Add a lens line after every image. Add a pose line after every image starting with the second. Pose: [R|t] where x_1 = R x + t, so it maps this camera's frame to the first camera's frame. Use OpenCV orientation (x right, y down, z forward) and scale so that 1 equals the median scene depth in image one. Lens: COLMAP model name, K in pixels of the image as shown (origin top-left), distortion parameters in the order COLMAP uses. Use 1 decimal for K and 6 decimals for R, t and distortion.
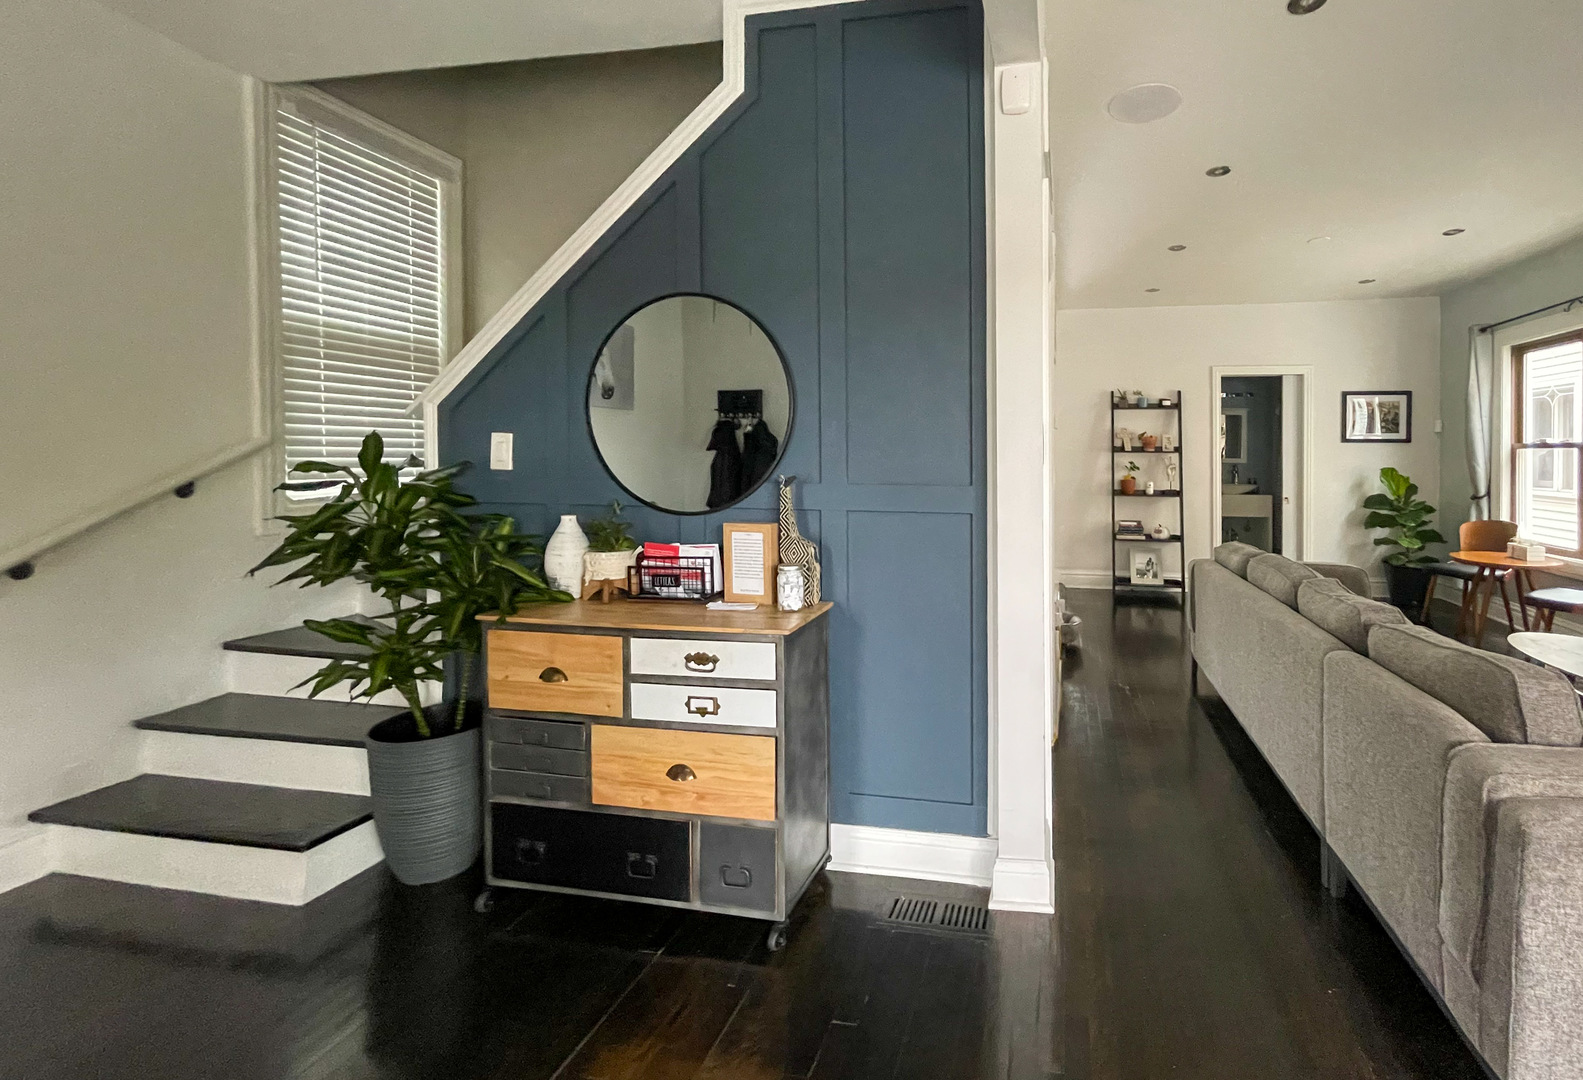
lens RADIAL K [[761.3, 0, 793.0], [0, 761.3, 466.7], [0, 0, 1]] dist [-0.001033, -0.000117]
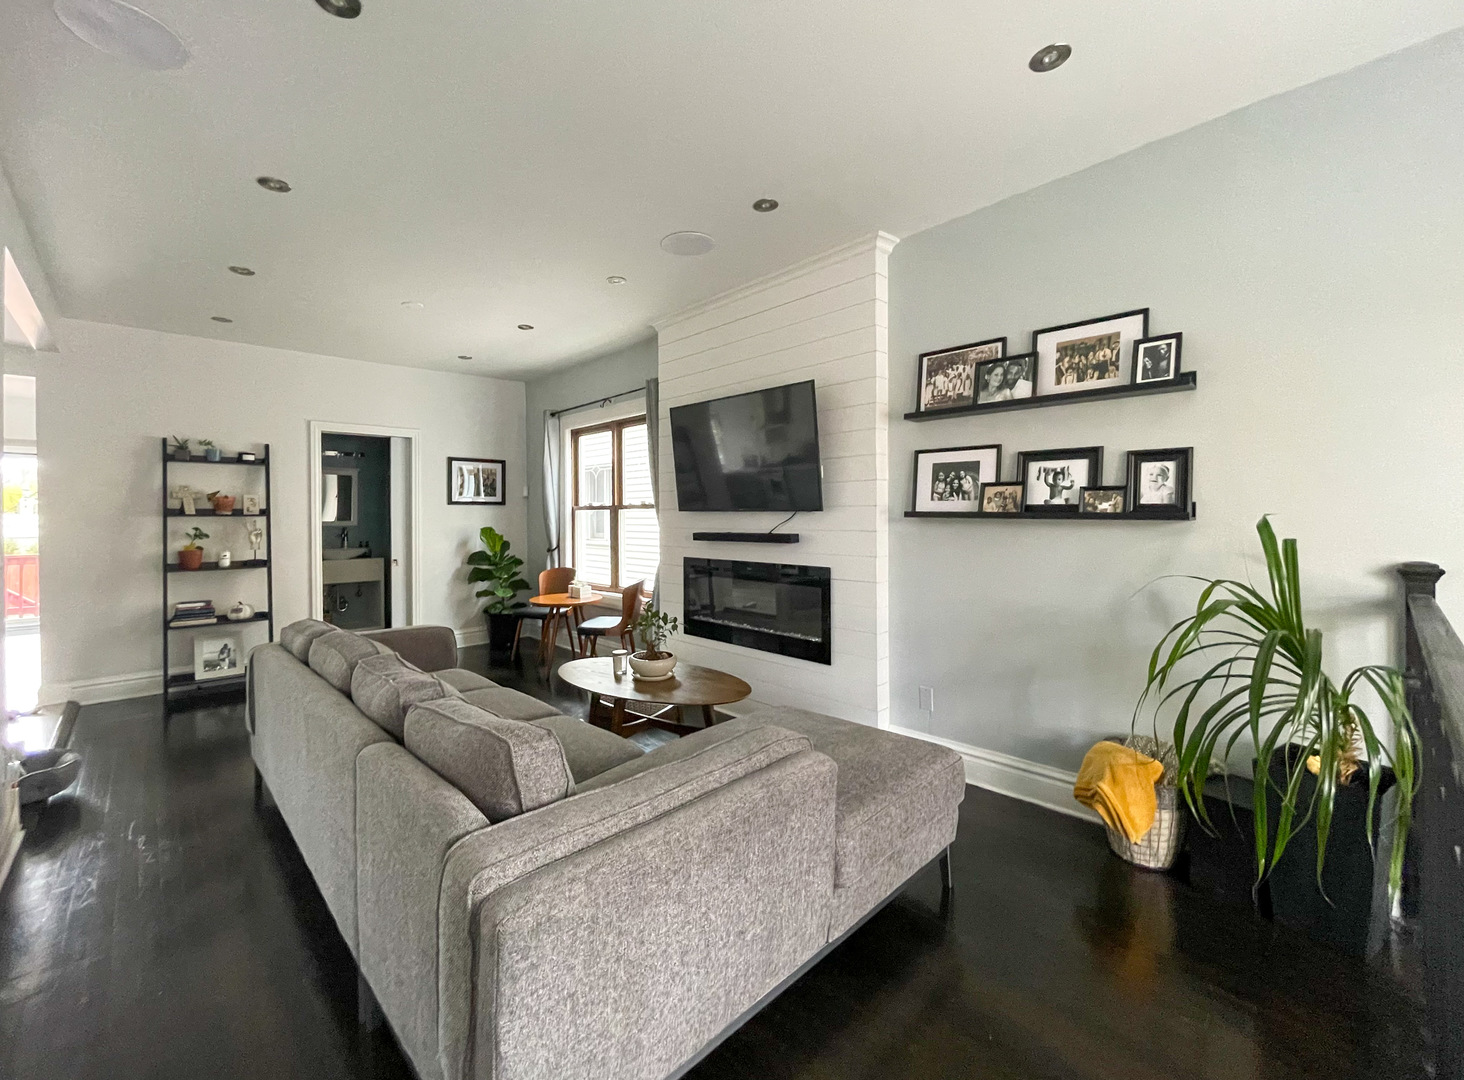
lens RADIAL K [[617.4, 0, 734.0], [0, 617.4, 512.4], [0, 0, 1]] dist [0.000019, -0.000010]
pose [[0.599326, -0.006676, 0.800477, 0.267284], [0.018692, 0.999809, -0.005657, -0.008536], [-0.800287, 0.018353, 0.599337, 0.157416]]
